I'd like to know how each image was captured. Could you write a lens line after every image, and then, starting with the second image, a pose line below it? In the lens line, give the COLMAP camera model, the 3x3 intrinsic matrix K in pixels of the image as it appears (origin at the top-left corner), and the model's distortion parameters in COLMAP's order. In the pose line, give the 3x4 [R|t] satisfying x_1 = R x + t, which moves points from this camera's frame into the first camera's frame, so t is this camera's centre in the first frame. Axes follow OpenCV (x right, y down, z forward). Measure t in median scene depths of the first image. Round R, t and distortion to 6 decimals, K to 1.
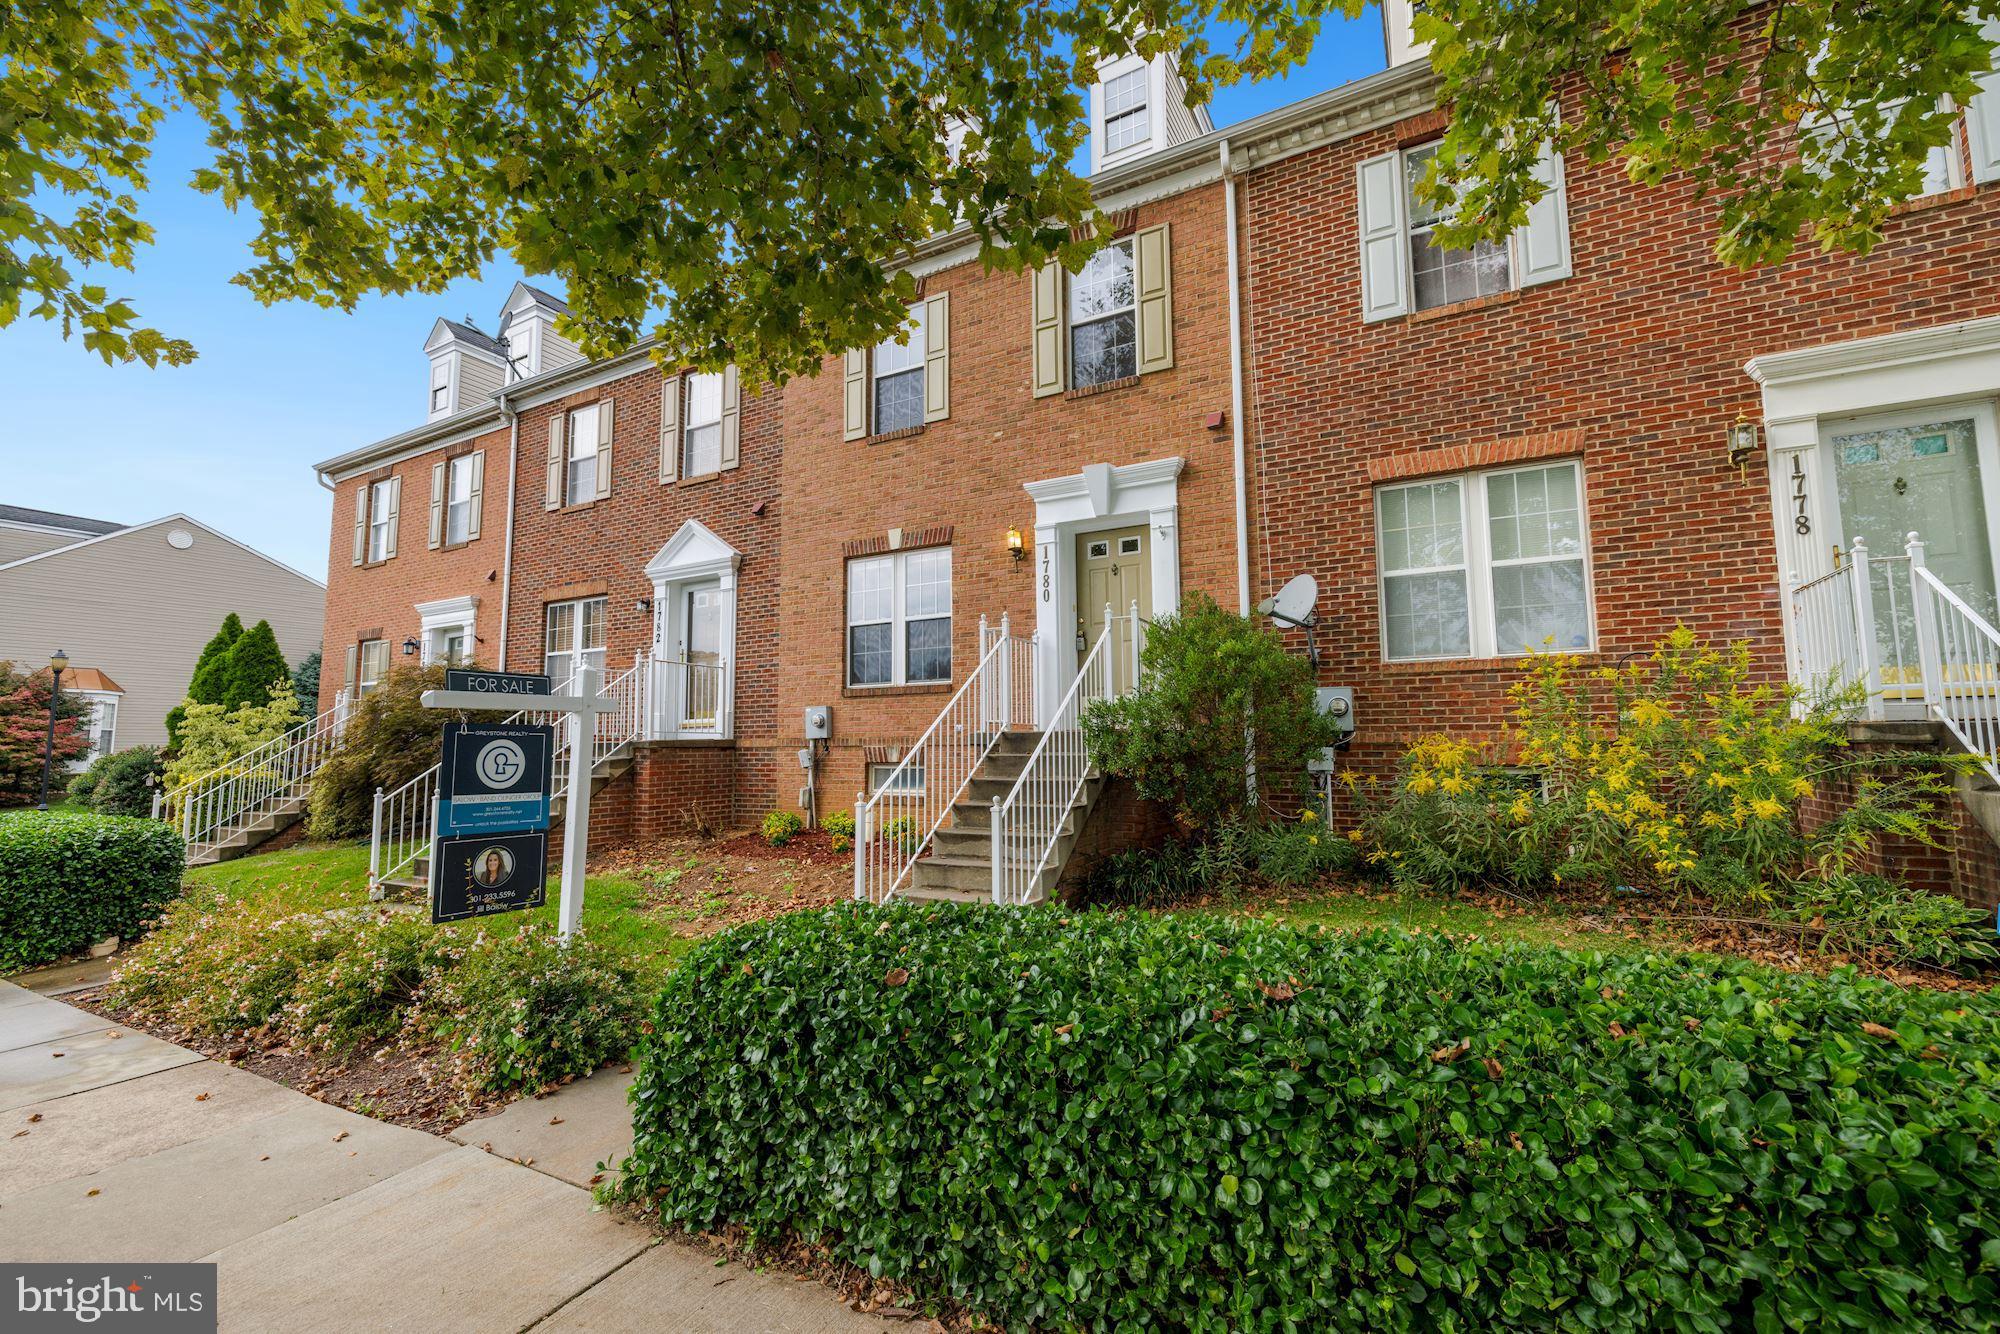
lens RADIAL K [[852.1, 0, 989.0], [0, 852.1, 663.6], [0, 0, 1]] dist [0.001398, -0.000984]
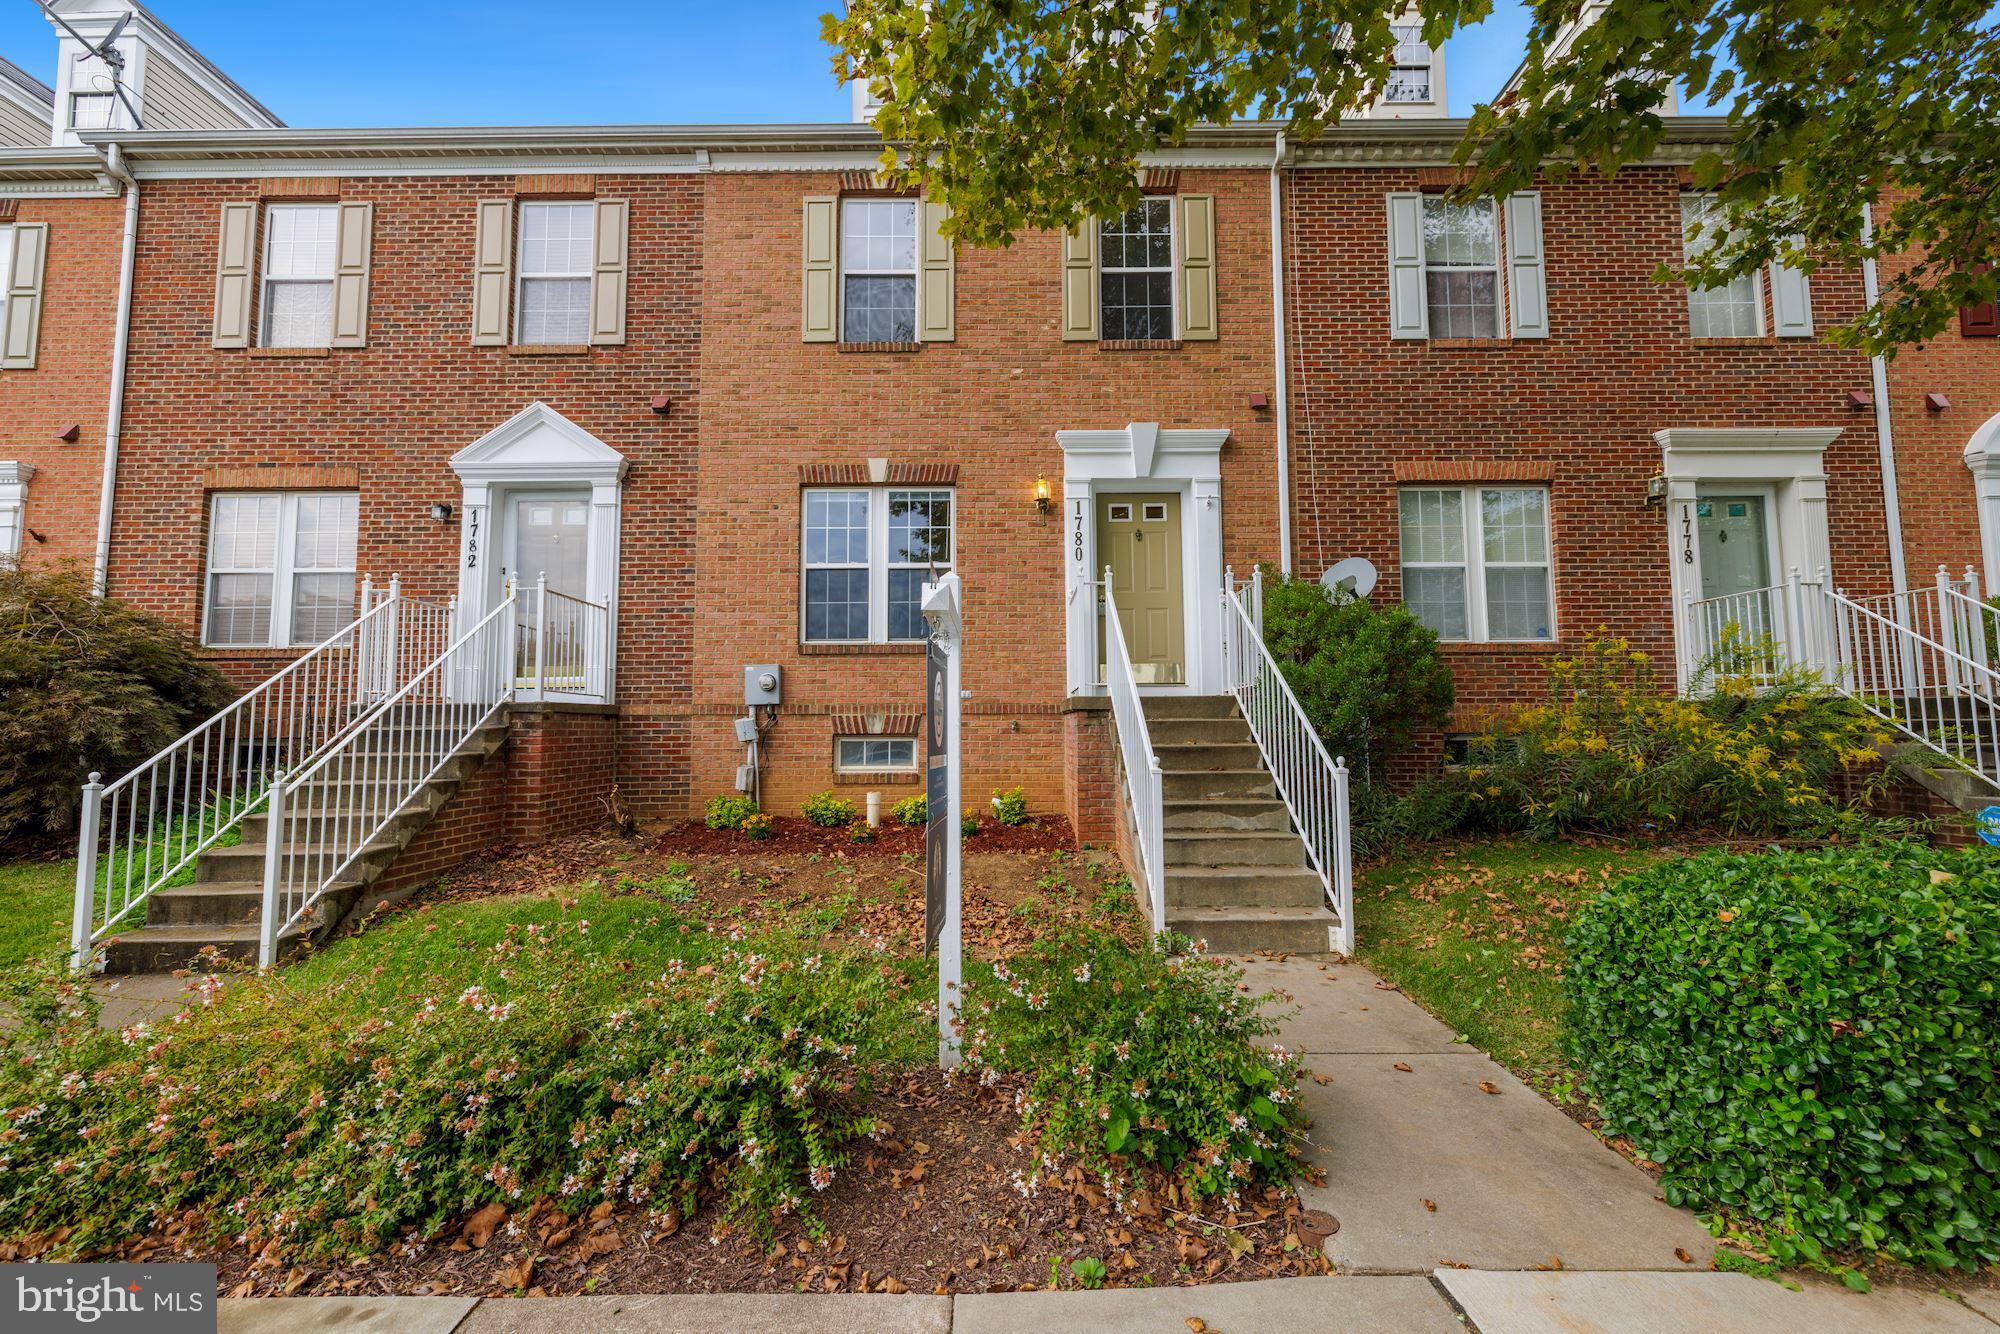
lens RADIAL K [[852.1, 0, 1002.6], [0, 852.1, 665.5], [0, 0, 1]] dist [0.001398, -0.000984]
pose [[0.875089, 0.041366, 0.482191, -0.443835], [-0.050047, 0.998734, 0.005147, 0.040524], [-0.481367, -0.028636, 0.876051, 0.215743]]
